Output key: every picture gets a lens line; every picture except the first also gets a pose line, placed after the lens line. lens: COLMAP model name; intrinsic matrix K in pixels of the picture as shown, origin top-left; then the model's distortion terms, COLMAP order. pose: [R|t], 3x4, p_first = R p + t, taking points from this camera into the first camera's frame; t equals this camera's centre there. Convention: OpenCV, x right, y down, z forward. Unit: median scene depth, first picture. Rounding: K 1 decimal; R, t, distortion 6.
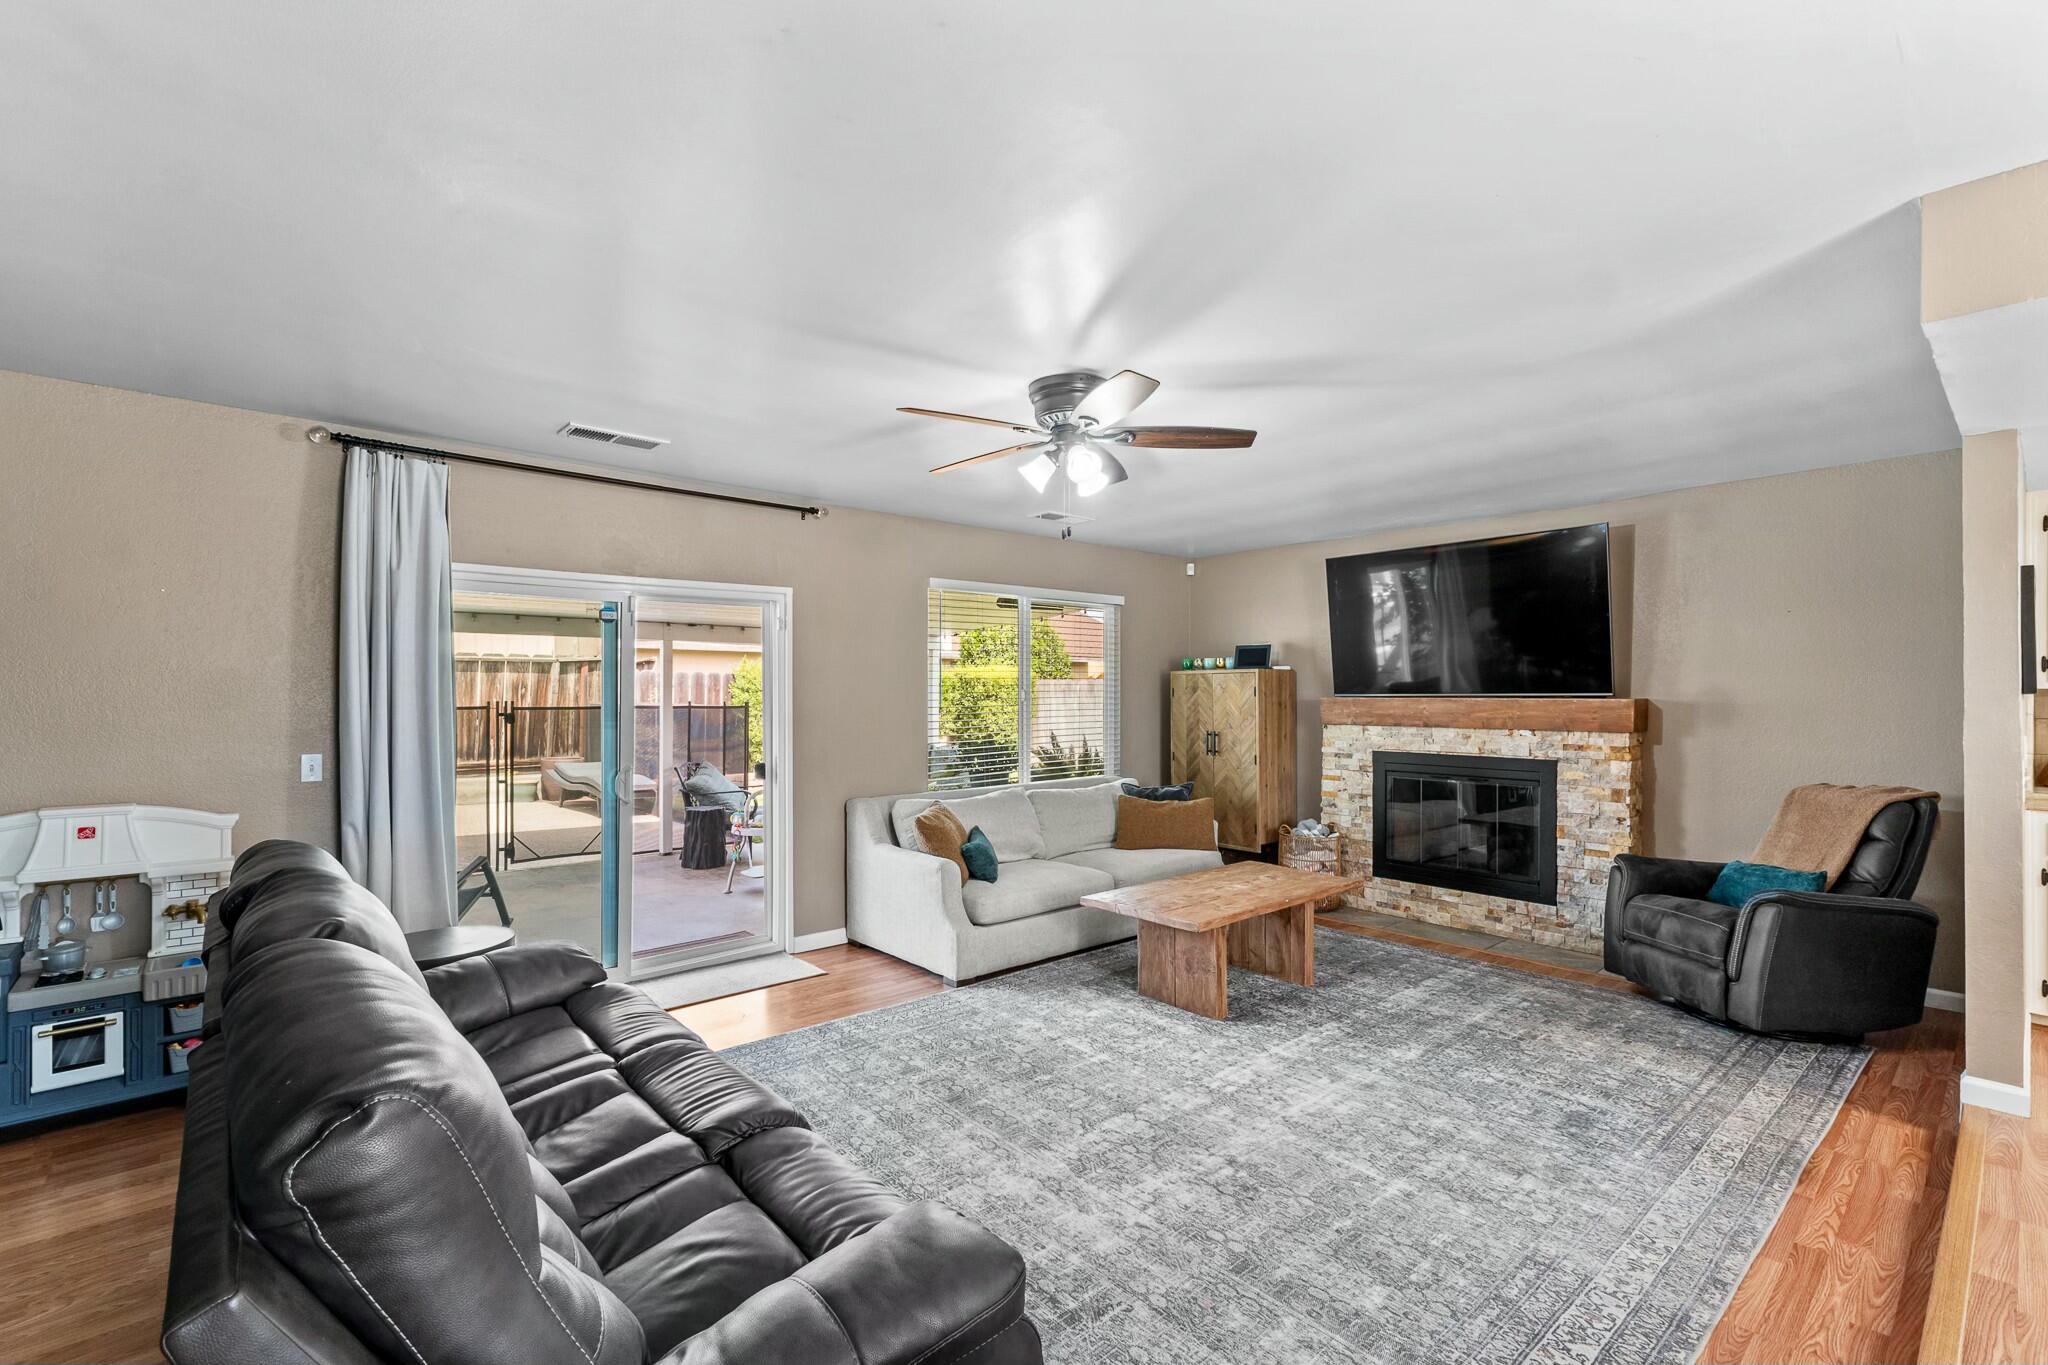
lens RADIAL K [[884.0, 0, 1029.6], [0, 884.0, 689.4], [0, 0, 1]] dist [0.001090, -0.000015]
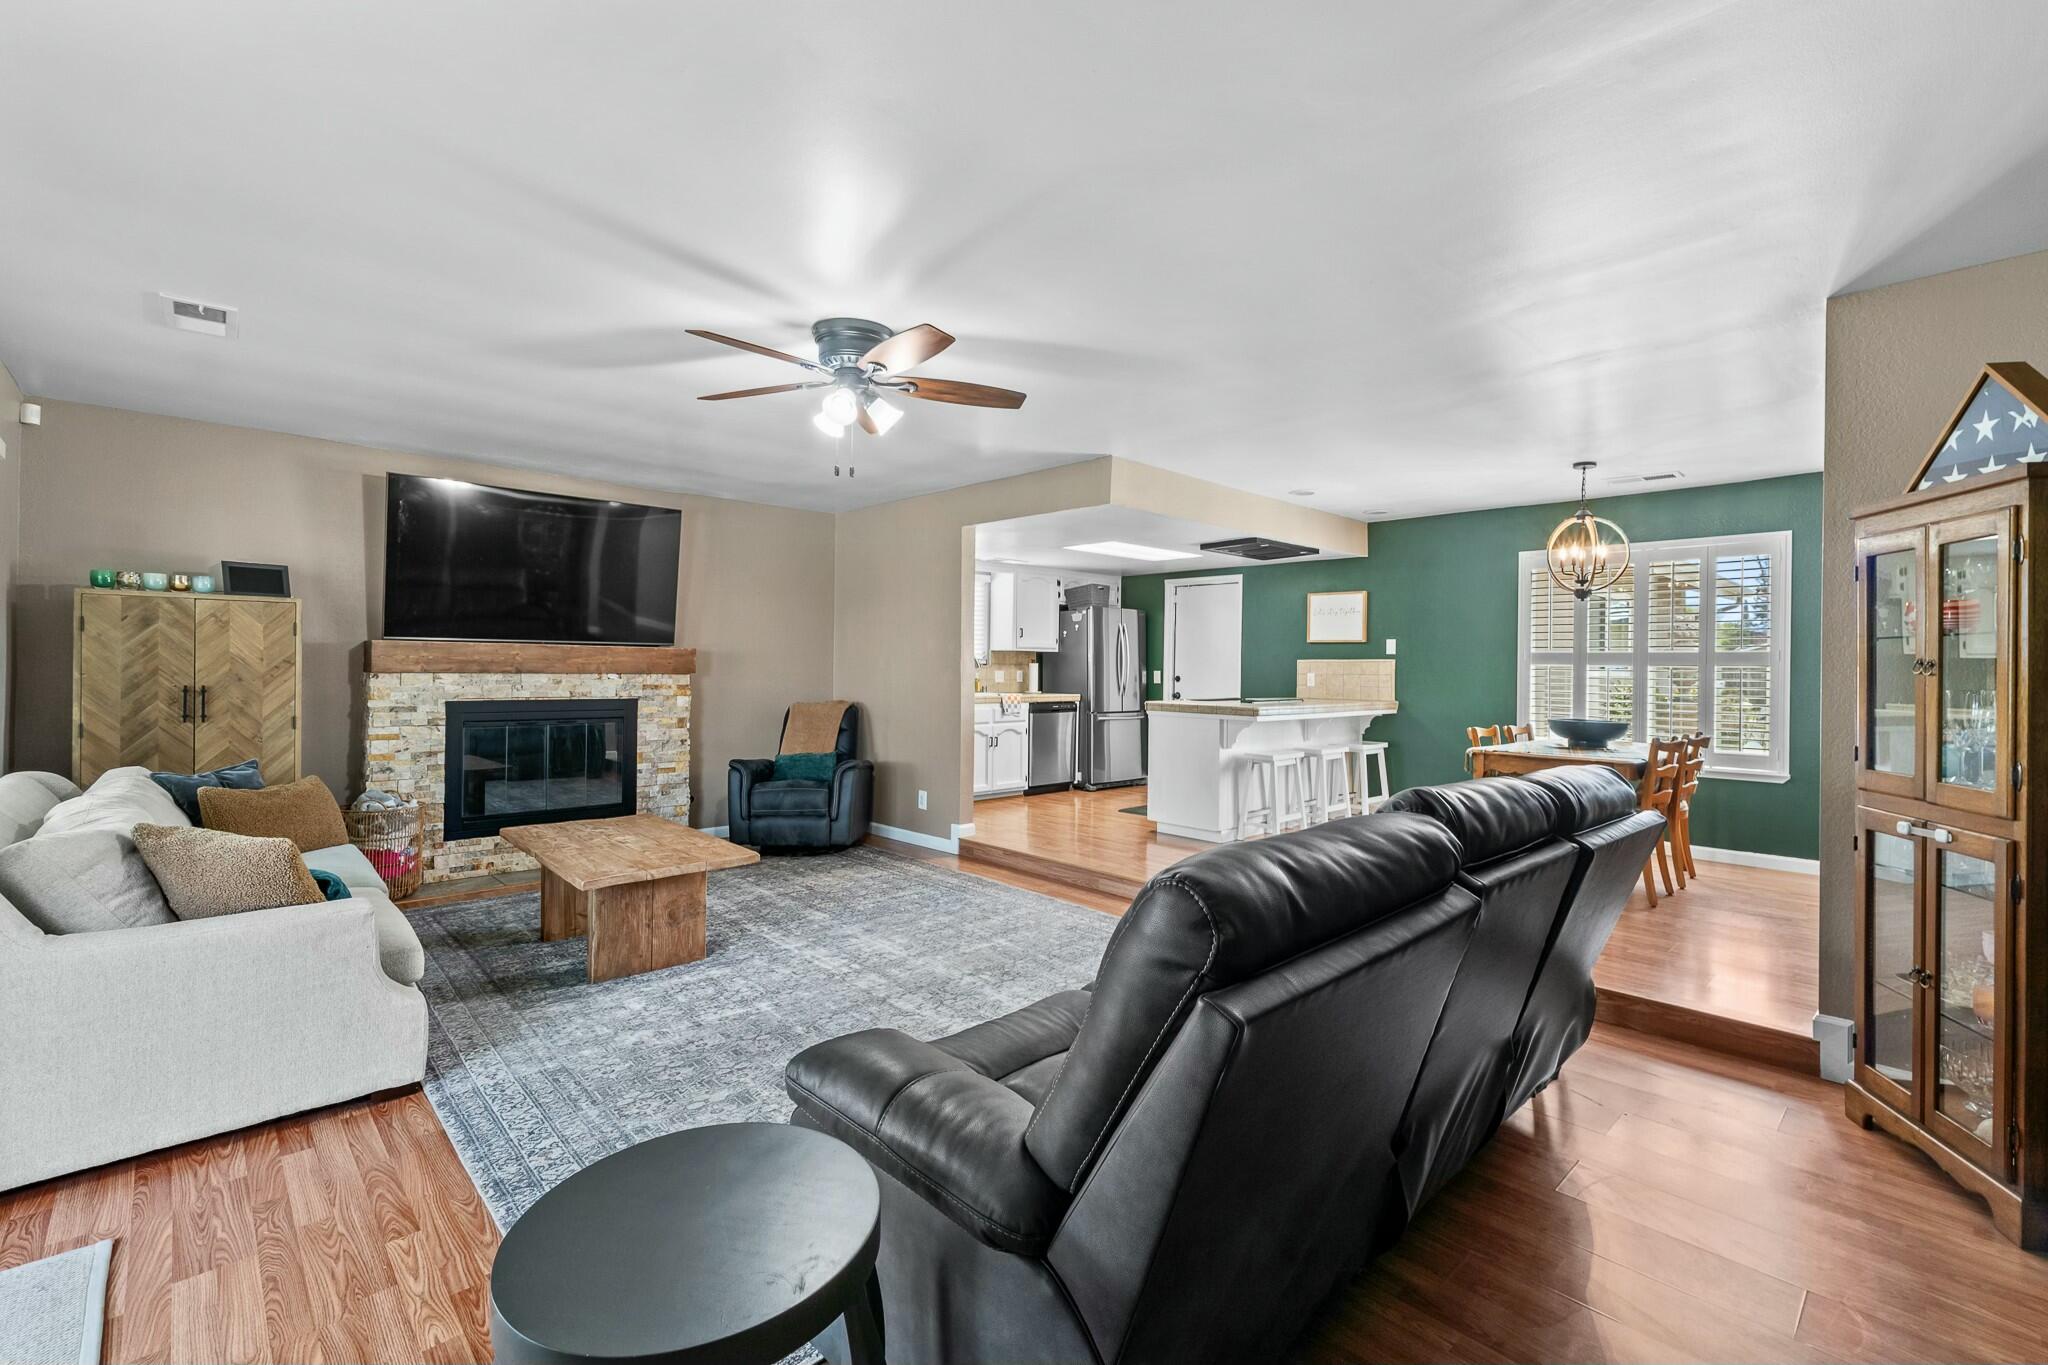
lens RADIAL K [[884.0, 0, 1030.3], [0, 884.0, 672.2], [0, 0, 1]] dist [0.001090, -0.000015]
pose [[-0.035493, -0.006685, 0.999348, -0.629656], [-0.017296, 0.999832, 0.006074, 0.029209], [-0.999220, -0.017069, -0.035603, 0.529320]]
